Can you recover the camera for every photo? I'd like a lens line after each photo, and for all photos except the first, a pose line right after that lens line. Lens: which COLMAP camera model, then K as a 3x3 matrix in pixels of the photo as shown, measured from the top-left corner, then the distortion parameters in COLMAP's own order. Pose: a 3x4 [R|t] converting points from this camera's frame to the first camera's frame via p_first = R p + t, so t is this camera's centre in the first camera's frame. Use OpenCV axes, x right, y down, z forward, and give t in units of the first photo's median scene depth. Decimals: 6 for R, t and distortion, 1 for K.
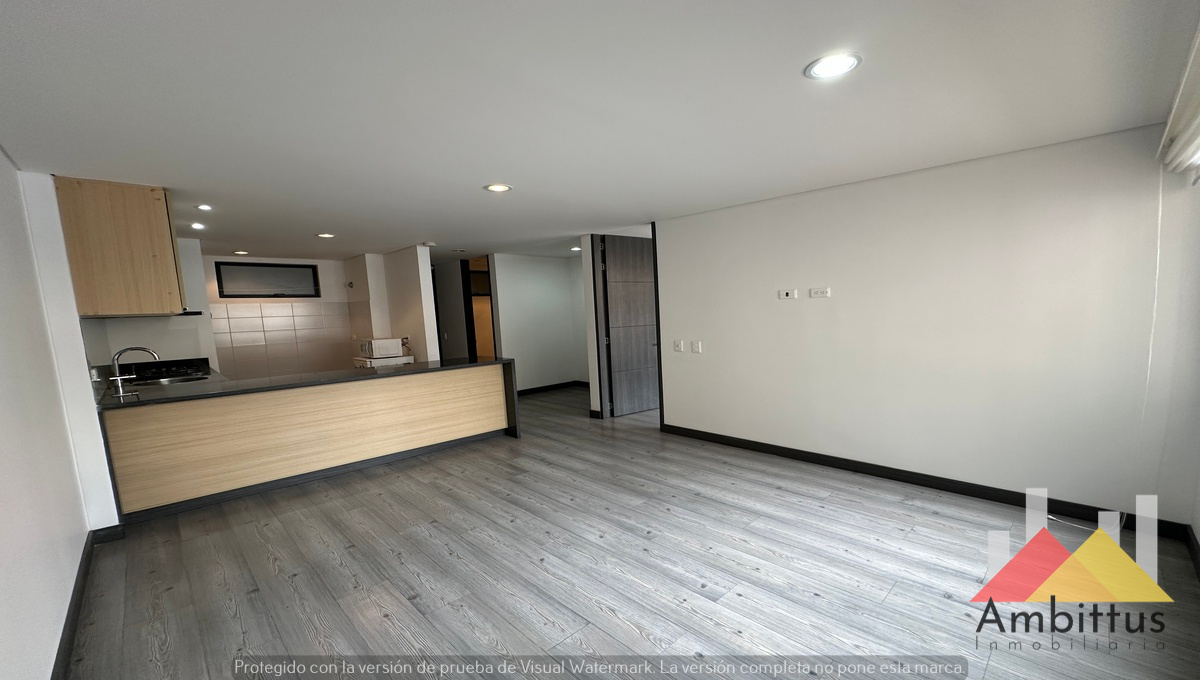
lens RADIAL K [[483.4, 0, 600.0], [0, 483.4, 340.0], [0, 0, 1]] dist [0.000061, -0.000017]
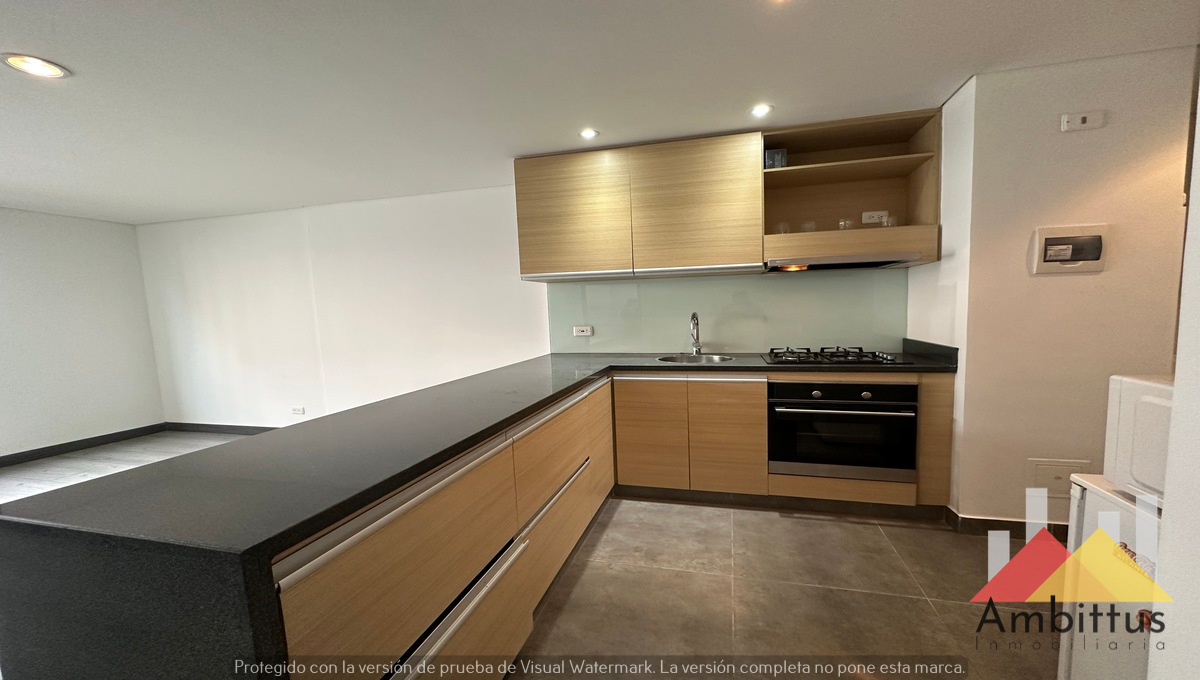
lens RADIAL K [[478.9, 0, 596.3], [0, 478.9, 361.6], [0, 0, 1]] dist [0.000565, -0.000076]
pose [[-0.859766, 0.111393, -0.498391, -0.431753], [0.020061, 0.982535, 0.184993, -0.067061], [0.510294, 0.149053, -0.846985, 1.901712]]
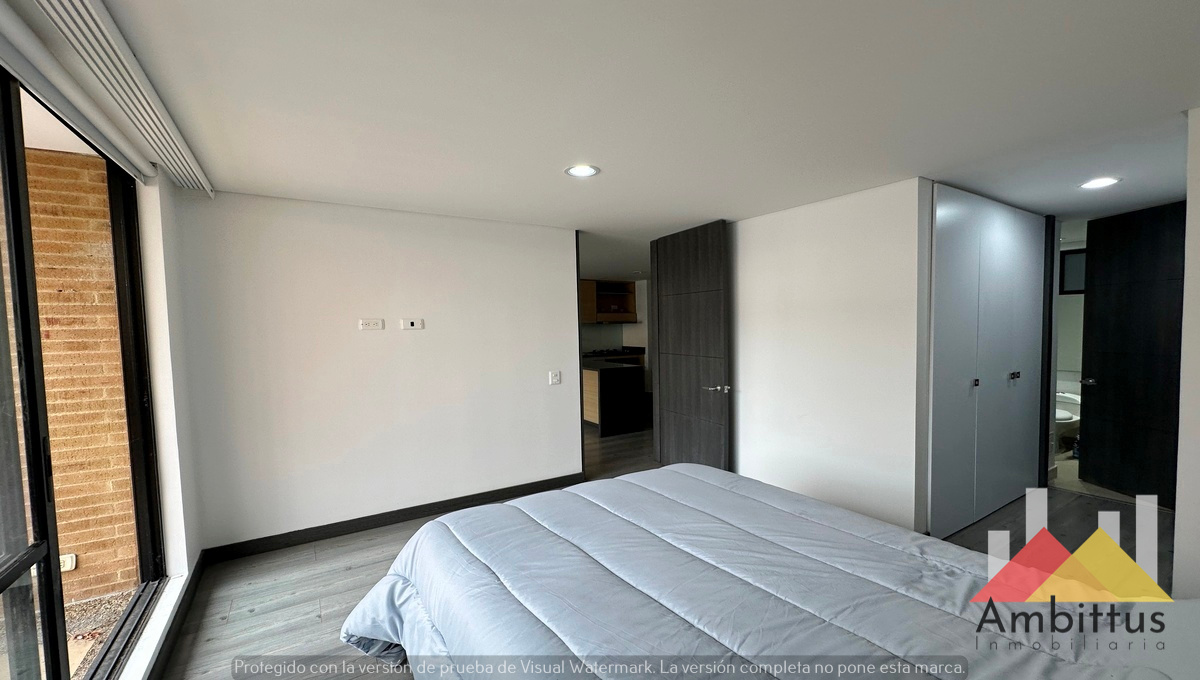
lens RADIAL K [[492.7, 0, 602.4], [0, 492.7, 350.0], [0, 0, 1]] dist [0.001274, 0.000145]
pose [[-0.180469, 0.083832, -0.980002, 1.534074], [-0.044078, 0.994671, 0.093204, -0.176705], [0.982593, 0.060017, -0.175812, 1.818583]]
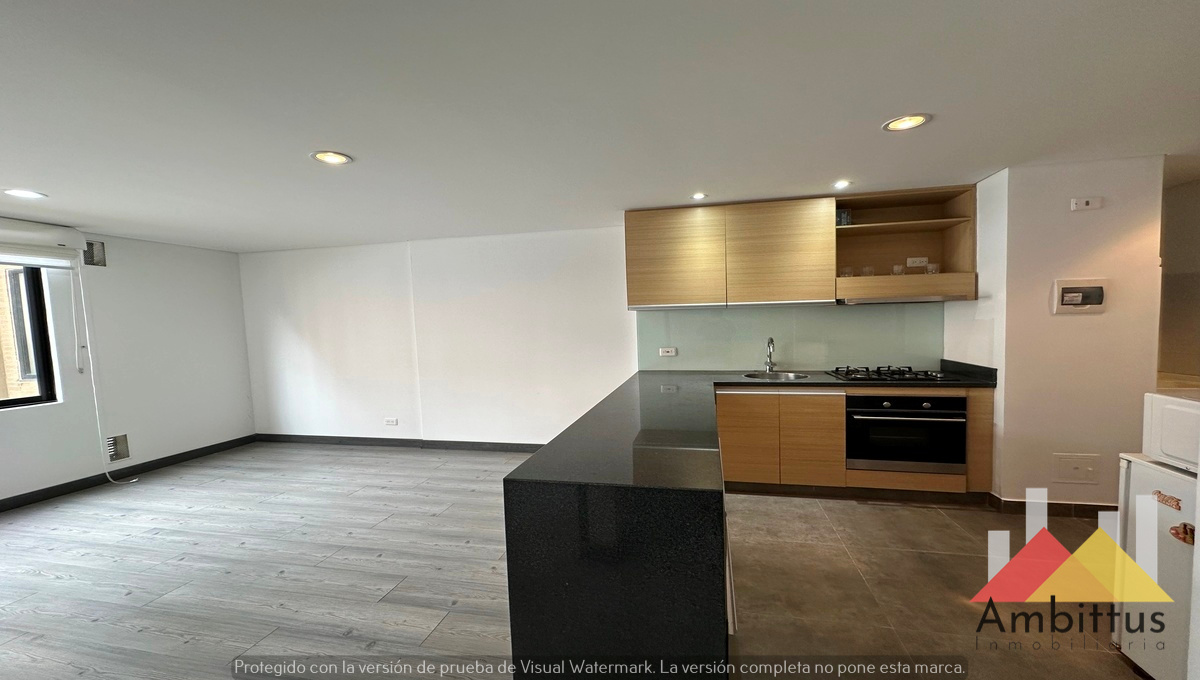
lens RADIAL K [[480.1, 0, 596.4], [0, 480.1, 354.4], [0, 0, 1]] dist [-0.000466, 0.000082]
pose [[-0.838053, 0.092587, -0.537676, -0.101353], [0.014224, 0.988869, 0.148110, -0.120822], [0.545404, 0.116476, -0.830041, 1.914581]]
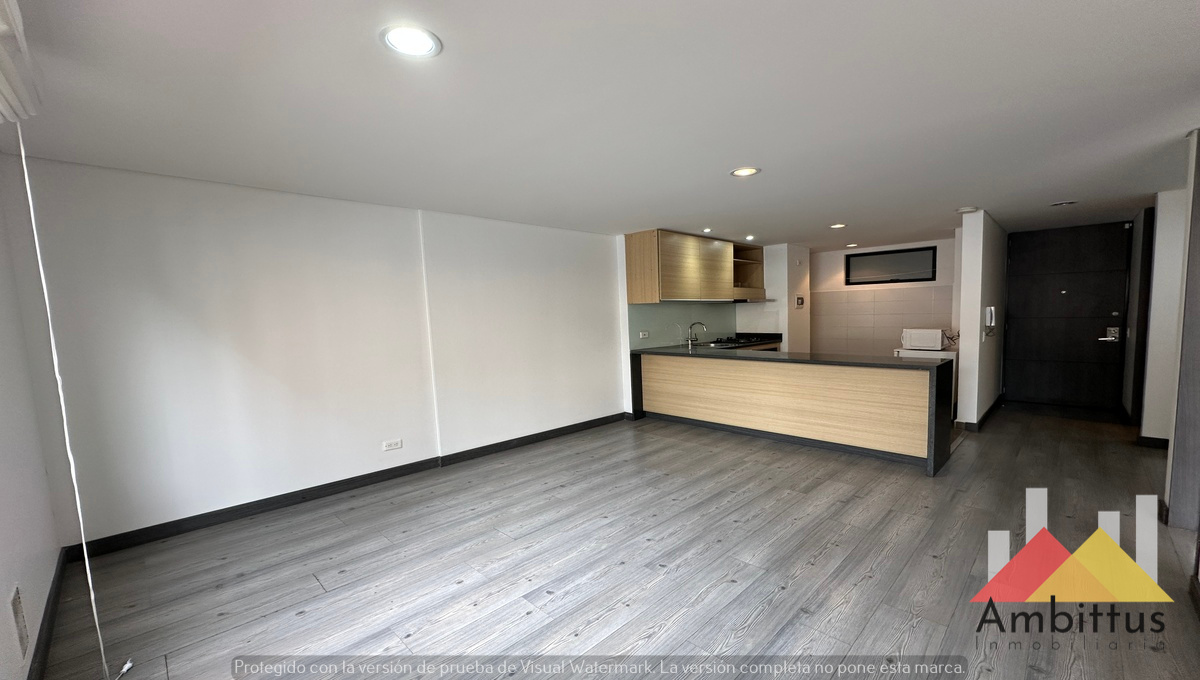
lens RADIAL K [[480.1, 0, 596.4], [0, 480.1, 354.4], [0, 0, 1]] dist [-0.000466, 0.000082]
pose [[0.012629, 0.118761, -0.992843, 0.784619], [-0.043518, 0.992046, 0.118112, -0.061788], [0.998973, 0.041715, 0.017697, 0.738218]]
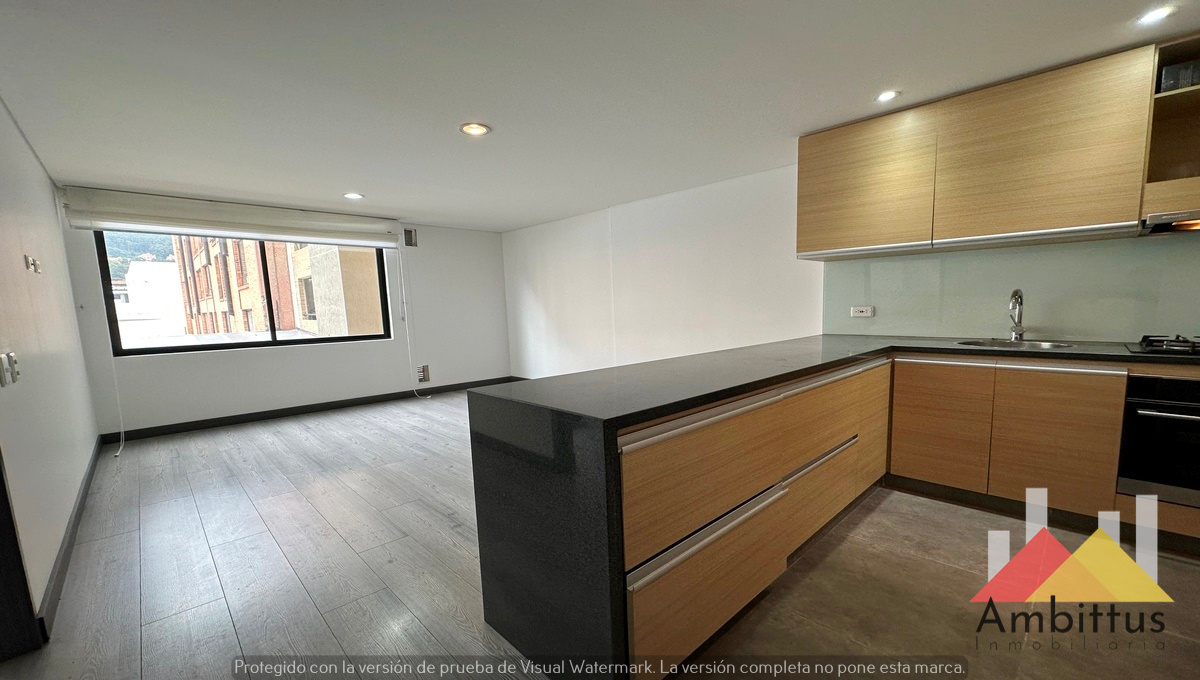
lens RADIAL K [[475.4, 0, 596.7], [0, 475.4, 369.9], [0, 0, 1]] dist [0.001207, -0.000235]
pose [[-0.998400, 0.055118, 0.012664, -0.393995], [0.056542, 0.977467, 0.203373, -0.051735], [-0.001169, 0.203763, -0.979019, 1.977971]]
